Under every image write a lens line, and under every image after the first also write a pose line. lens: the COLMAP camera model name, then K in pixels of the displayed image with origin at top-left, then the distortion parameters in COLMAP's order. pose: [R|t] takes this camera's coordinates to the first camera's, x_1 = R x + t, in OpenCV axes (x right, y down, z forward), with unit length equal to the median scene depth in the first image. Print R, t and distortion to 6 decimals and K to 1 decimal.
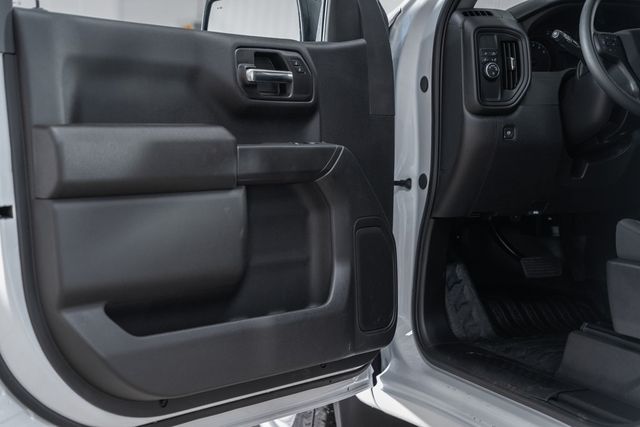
lens RADIAL K [[1244.0, 0, 320.0], [0, 1244.0, 213.5], [0, 0, 1]] dist [0.003772, 2.890728]
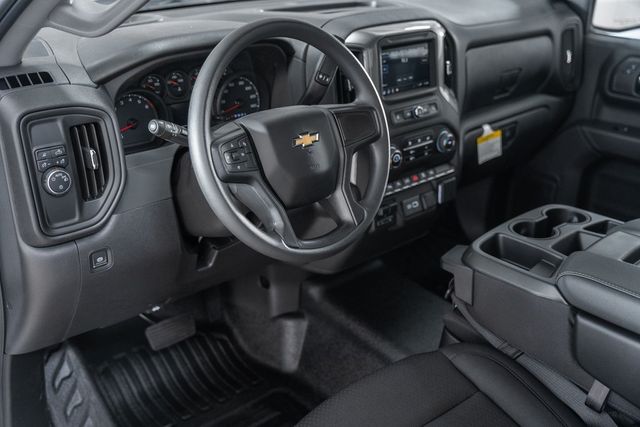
lens RADIAL K [[693.9, 0, 320.0], [0, 693.9, 213.5], [0, 0, 1]] dist [0.013393, 0.032381]
pose [[0.941637, -0.113766, 0.316822, 0.147333], [0.005973, 0.946660, 0.322178, -0.208469], [-0.336576, -0.301482, 0.892090, 0.632373]]
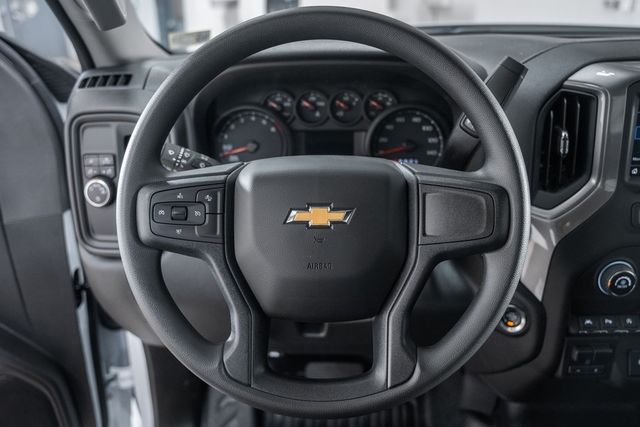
lens RADIAL K [[523.9, 0, 320.3], [0, 523.9, 231.2], [0, 0, 1]] dist [-0.123502, 0.002275]
pose [[0.896839, 0.170475, -0.408188, 0.323097], [-0.018698, 0.936543, 0.350055, -0.179602], [0.441961, -0.306311, 0.843116, 0.832272]]
